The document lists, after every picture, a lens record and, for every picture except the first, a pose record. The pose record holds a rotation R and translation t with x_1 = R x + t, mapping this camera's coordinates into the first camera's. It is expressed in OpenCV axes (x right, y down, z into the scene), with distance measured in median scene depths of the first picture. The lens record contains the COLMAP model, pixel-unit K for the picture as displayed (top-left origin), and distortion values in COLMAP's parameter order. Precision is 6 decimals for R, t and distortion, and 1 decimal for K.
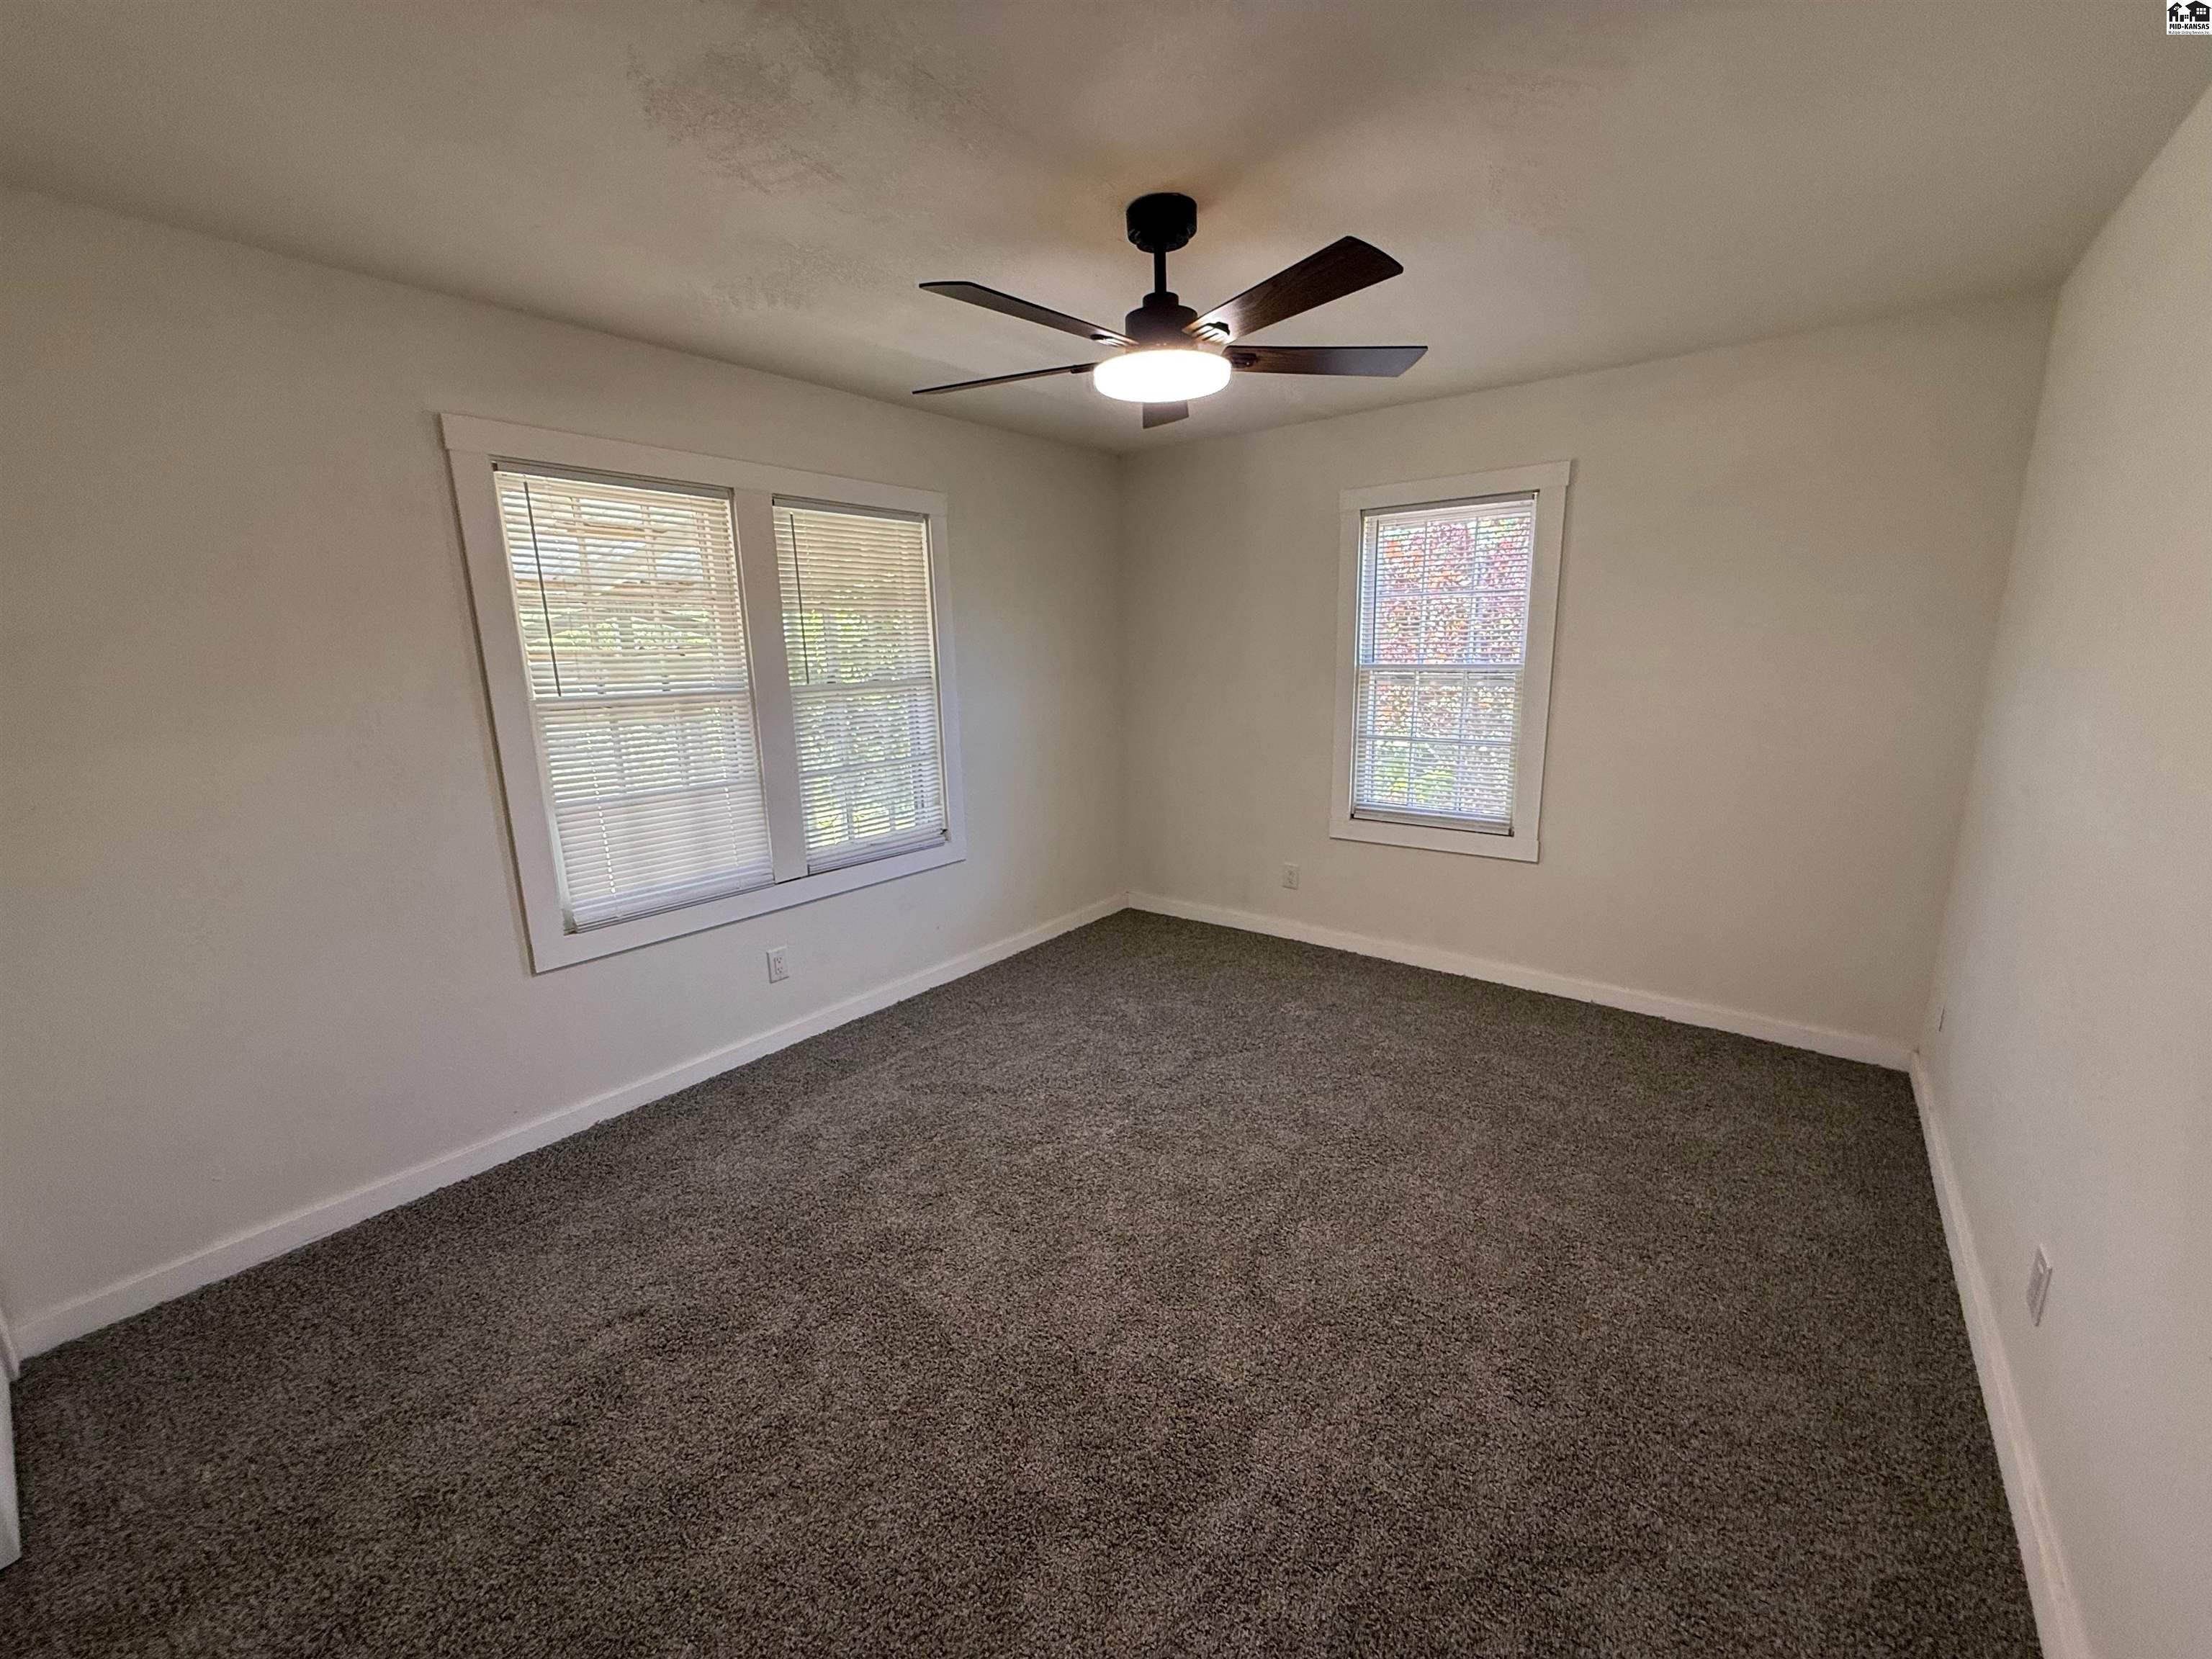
lens RADIAL K [[880.3, 0, 1107.7], [0, 880.3, 817.1], [0, 0, 1]] dist [0.002505, -0.000055]
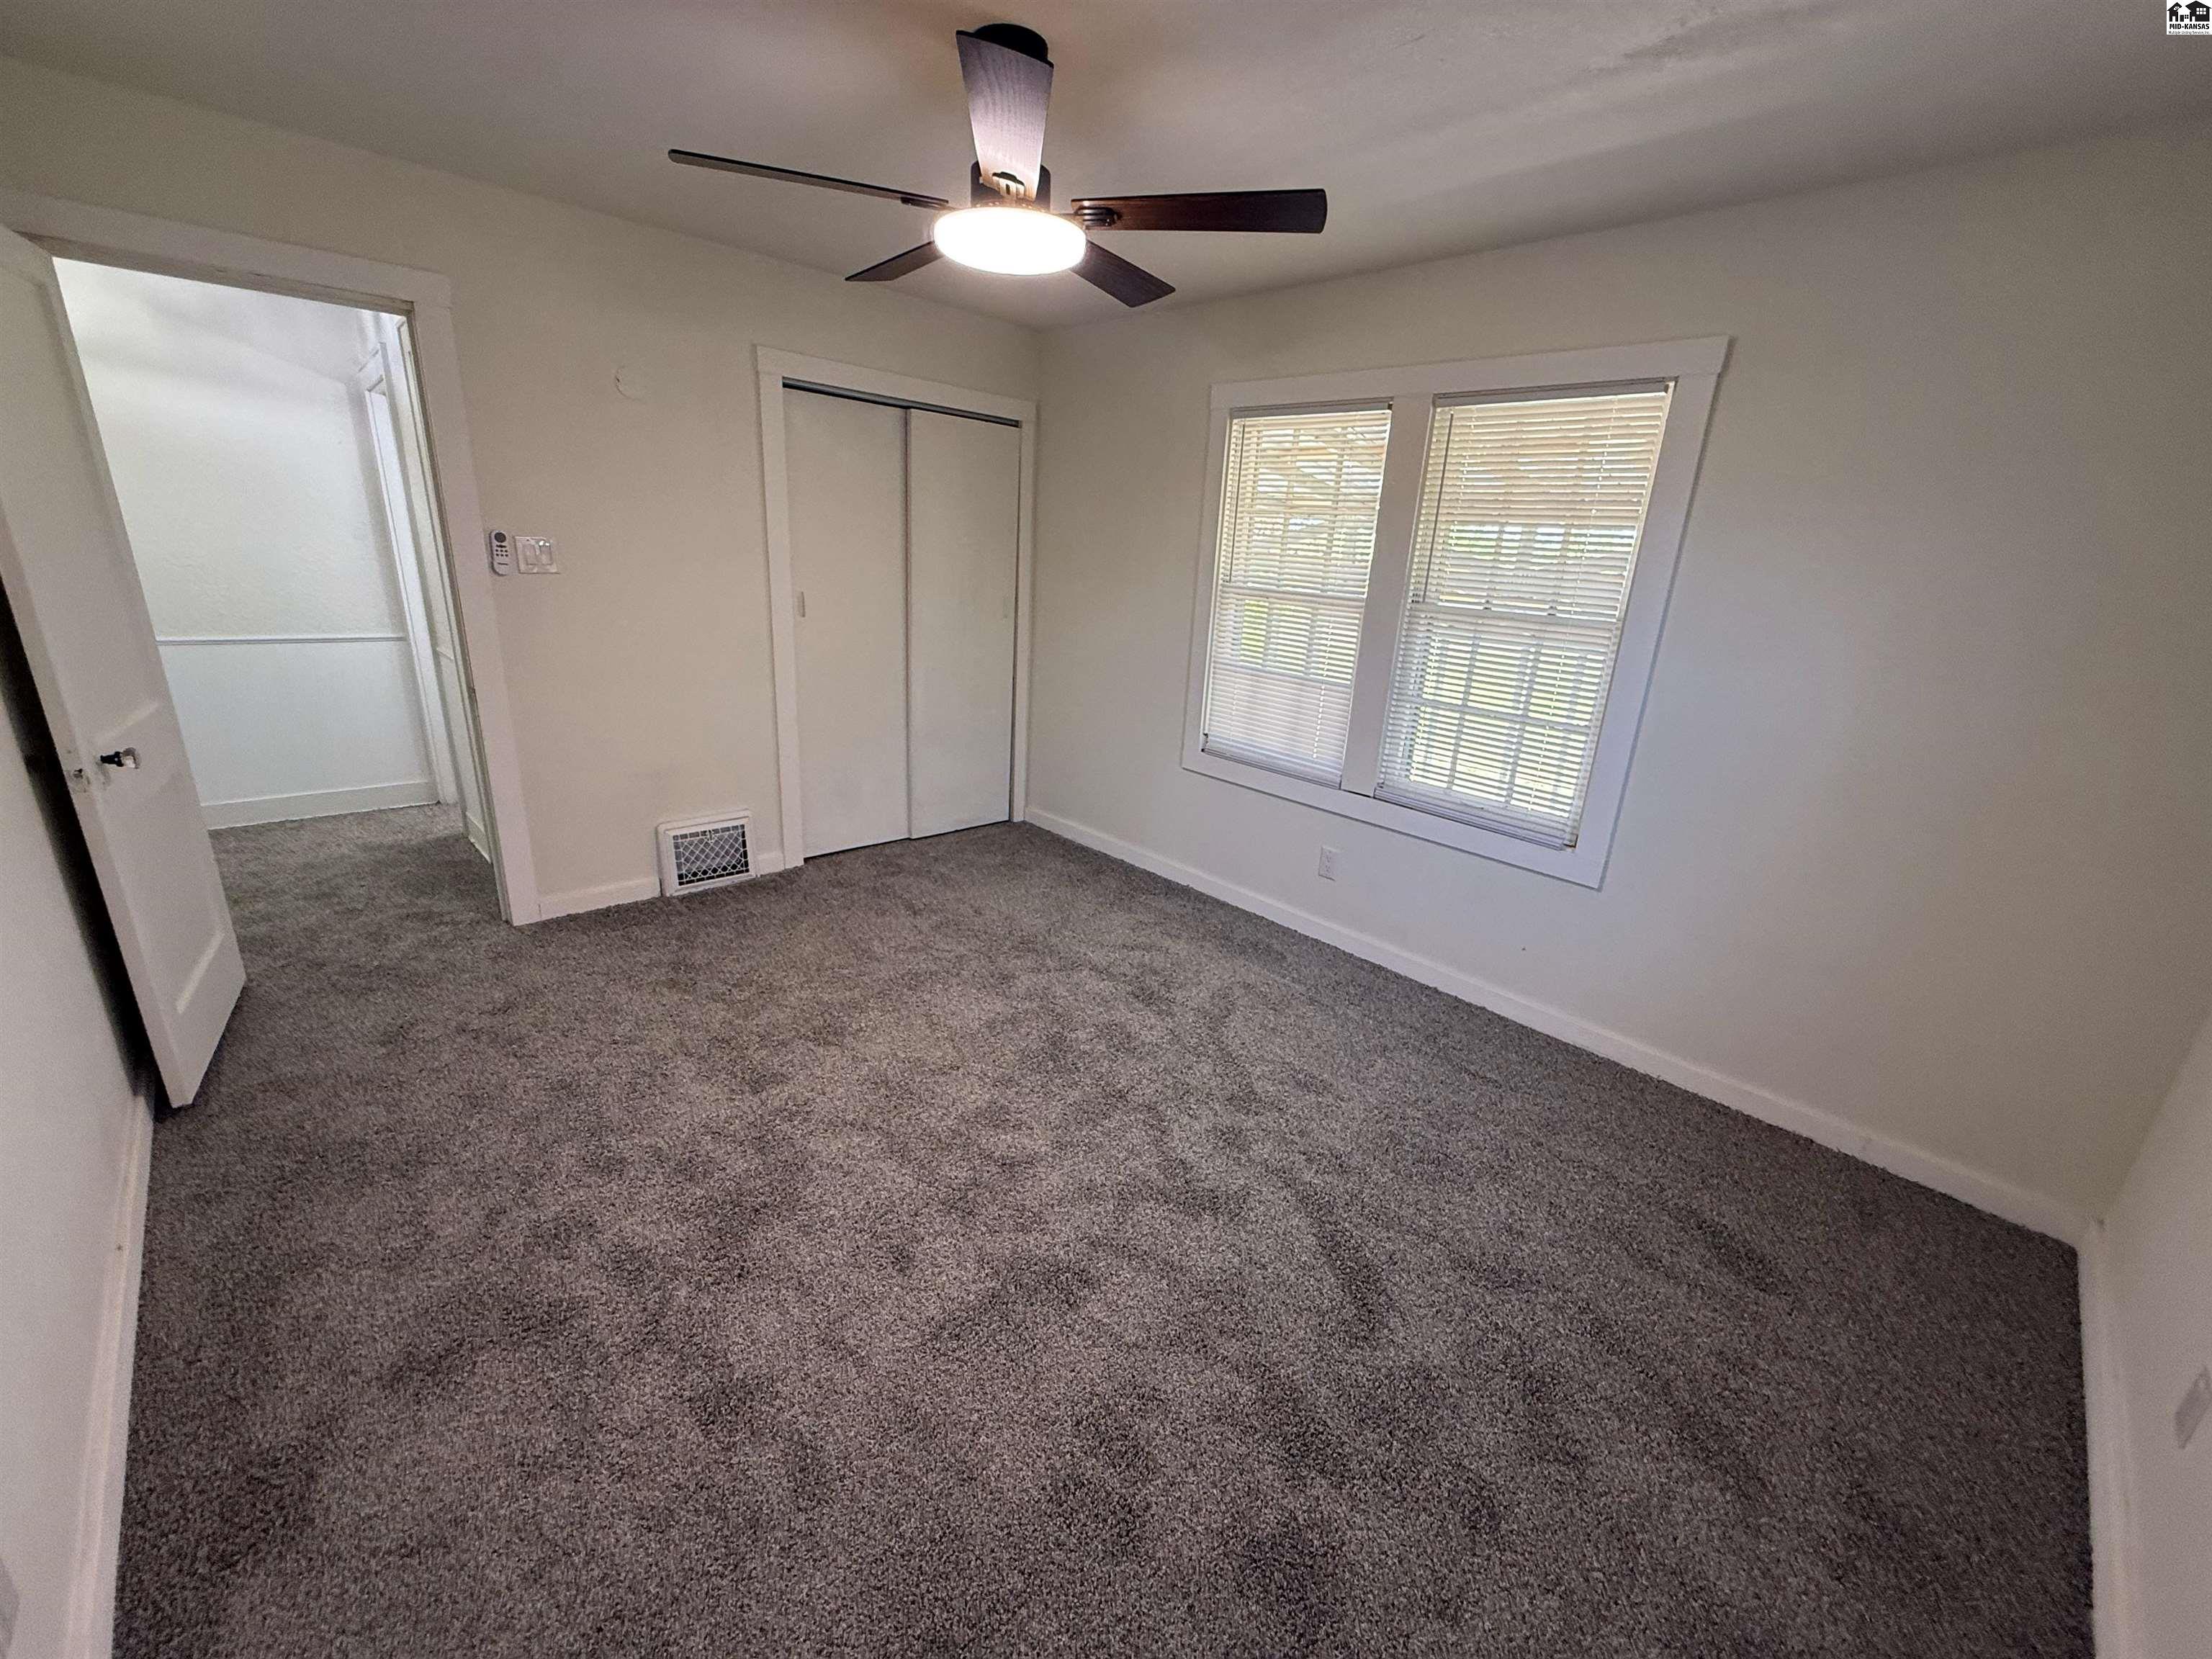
lens RADIAL K [[880.3, 0, 1095.0], [0, 880.3, 820.6], [0, 0, 1]] dist [0.002505, -0.000055]
pose [[-0.148340, 0.312255, -0.938346, 0.678871], [-0.246881, 0.907108, 0.340888, -0.179707], [0.957625, 0.282227, -0.057471, 0.811433]]
